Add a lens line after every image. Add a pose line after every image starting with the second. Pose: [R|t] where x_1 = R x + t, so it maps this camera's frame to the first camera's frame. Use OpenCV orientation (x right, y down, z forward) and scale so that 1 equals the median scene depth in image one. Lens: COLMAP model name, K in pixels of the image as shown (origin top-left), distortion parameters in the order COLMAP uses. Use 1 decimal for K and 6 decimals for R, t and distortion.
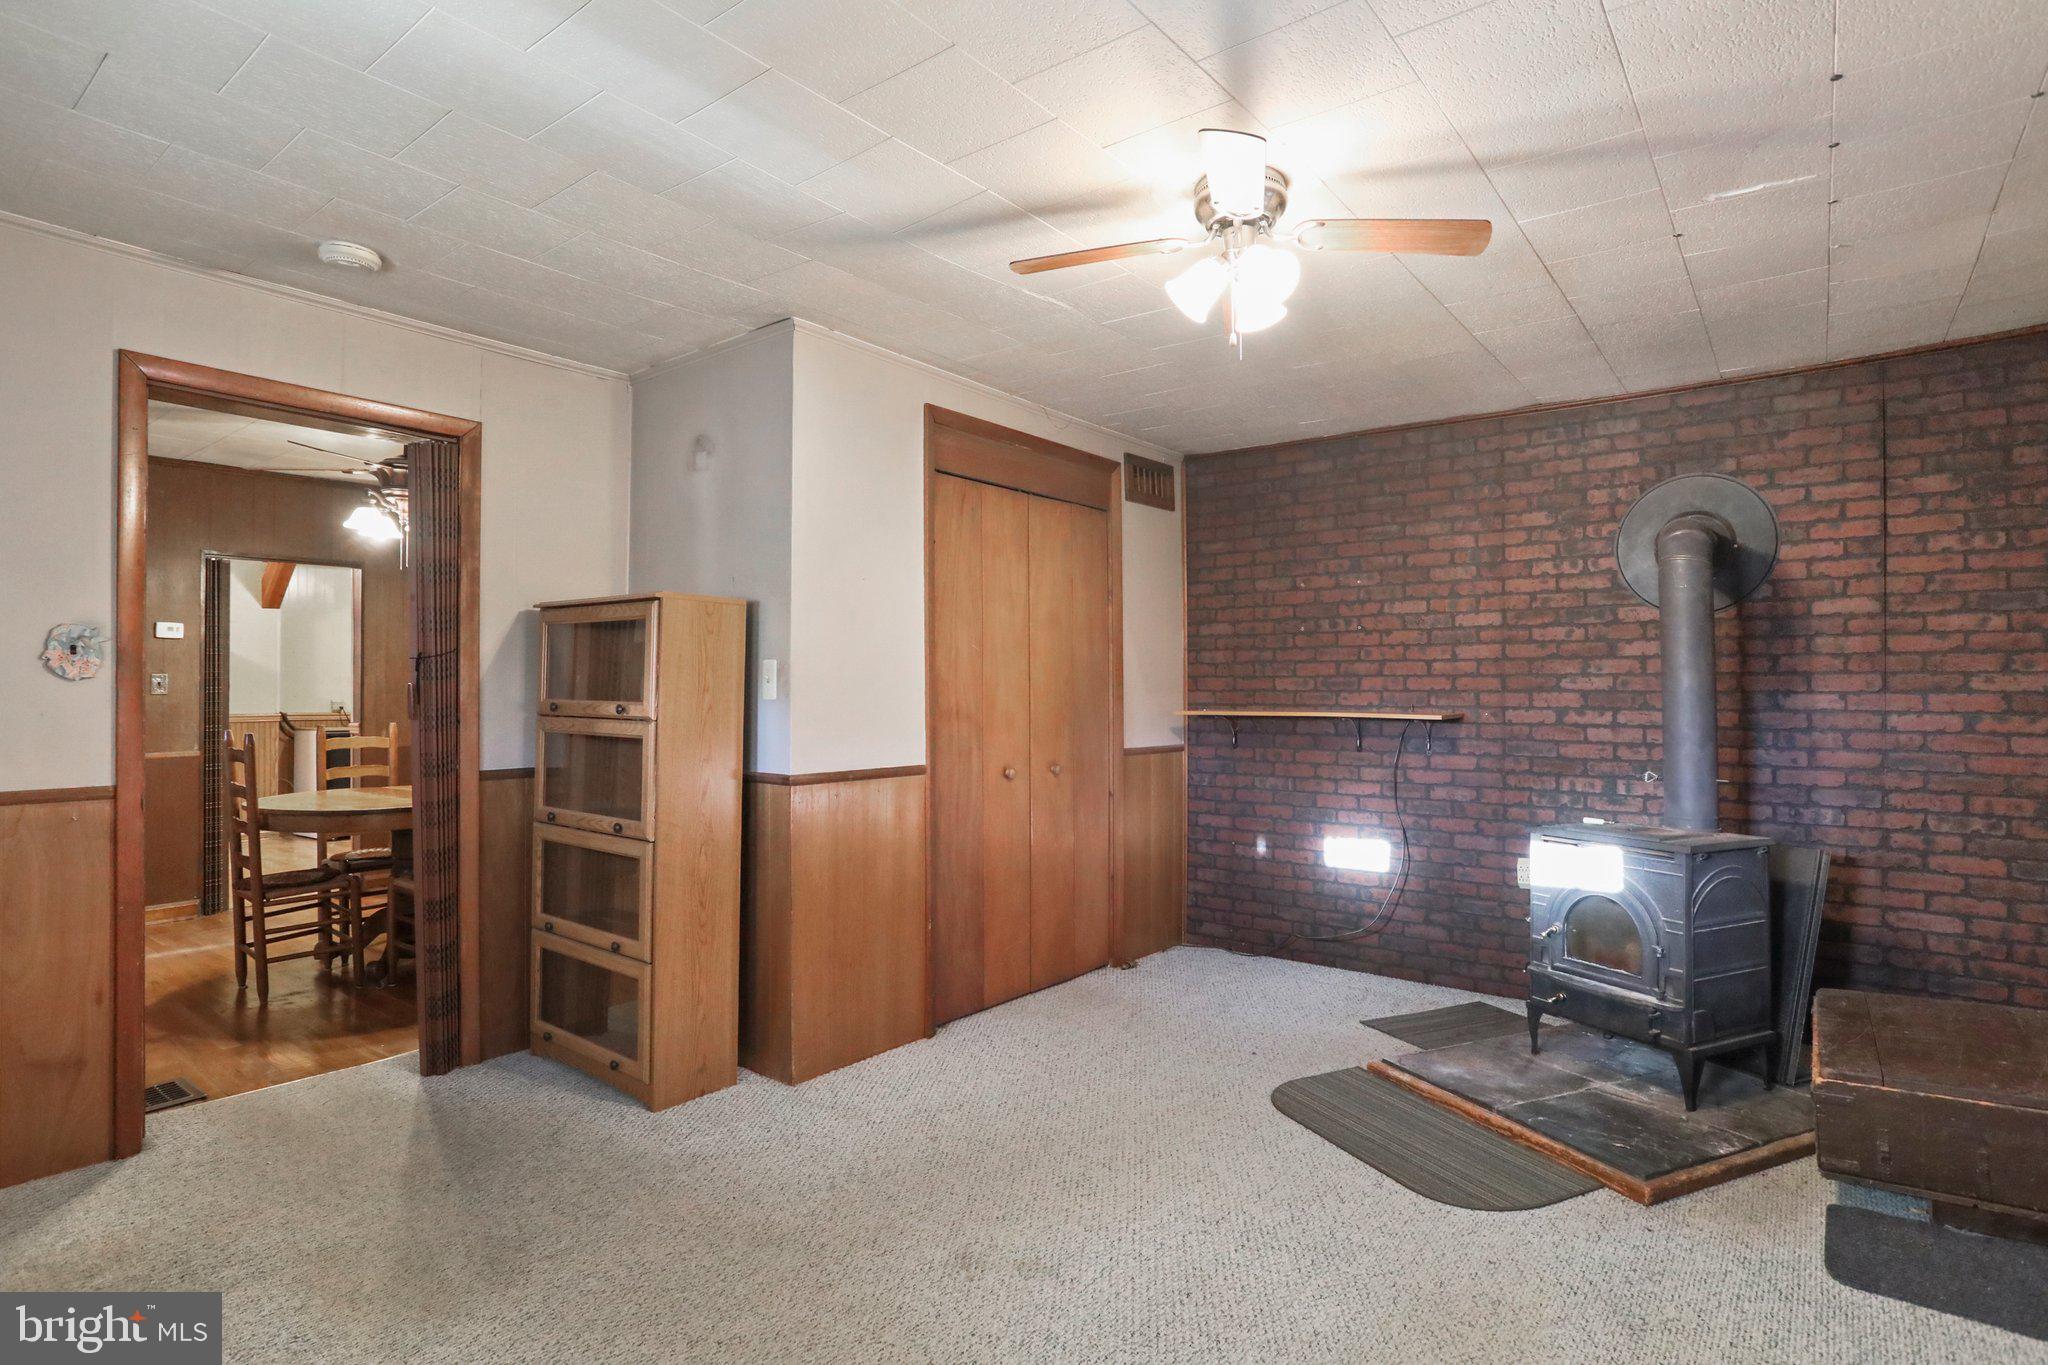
lens RADIAL K [[1050.5, 0, 1029.4], [0, 1050.5, 691.2], [0, 0, 1]] dist [-0.028102, 0.003192]
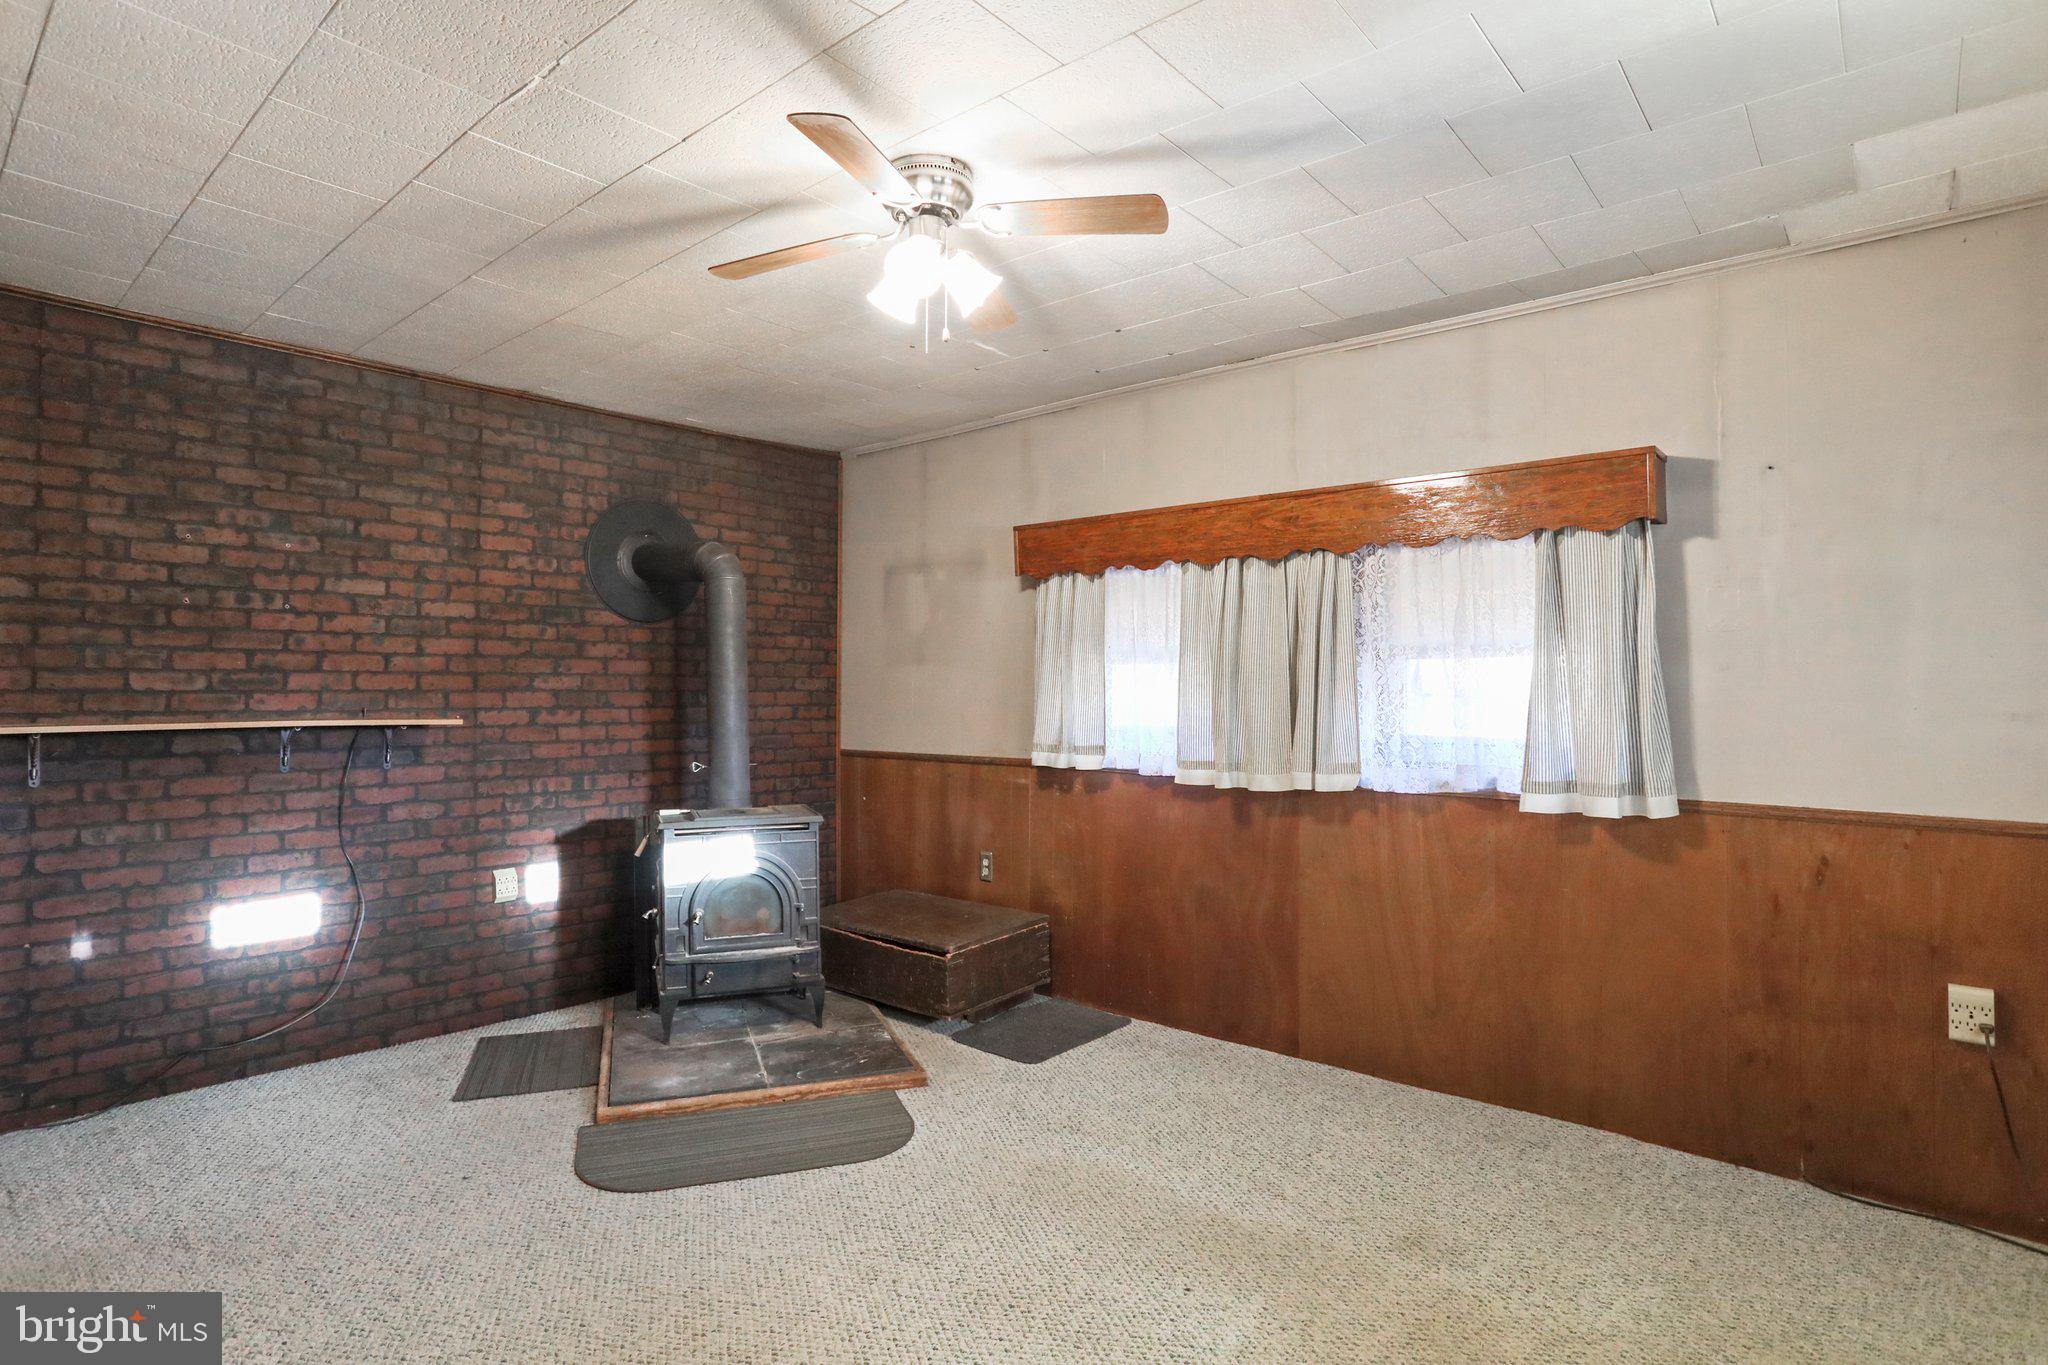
lens RADIAL K [[1050.5, 0, 1028.0], [0, 1050.5, 673.5], [0, 0, 1]] dist [-0.028102, 0.003192]
pose [[0.060422, 0.010719, 0.998115, -0.415918], [-0.000114, 0.999942, -0.010732, -0.005403], [-0.998173, 0.000535, 0.060420, 0.457089]]
